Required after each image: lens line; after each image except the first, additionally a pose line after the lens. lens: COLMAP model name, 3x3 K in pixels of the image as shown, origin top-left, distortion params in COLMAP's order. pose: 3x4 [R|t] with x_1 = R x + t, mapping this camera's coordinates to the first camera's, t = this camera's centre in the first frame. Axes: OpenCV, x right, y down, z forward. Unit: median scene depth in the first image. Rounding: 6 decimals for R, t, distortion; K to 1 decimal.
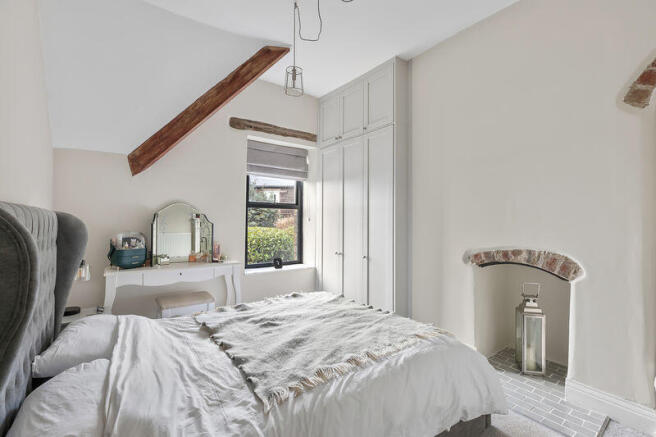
lens RADIAL K [[287.3, 0, 328.0], [0, 287.3, 218.5], [0, 0, 1]] dist [0.000827, -0.000159]
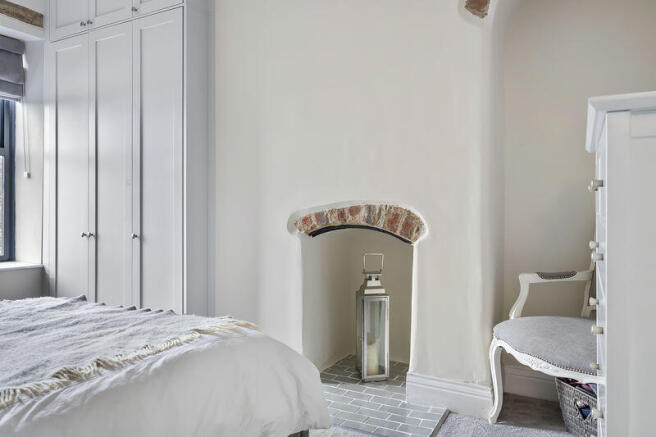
lens RADIAL K [[479.1, 0, 328.0], [0, 479.1, 218.5], [0, 0, 1]] dist [0.003102, 0.000124]
pose [[0.908062, -0.005398, 0.418801, 0.112688], [0.000865, 0.999939, 0.011012, 0.129742], [-0.418835, -0.009637, 0.908011, -0.032447]]
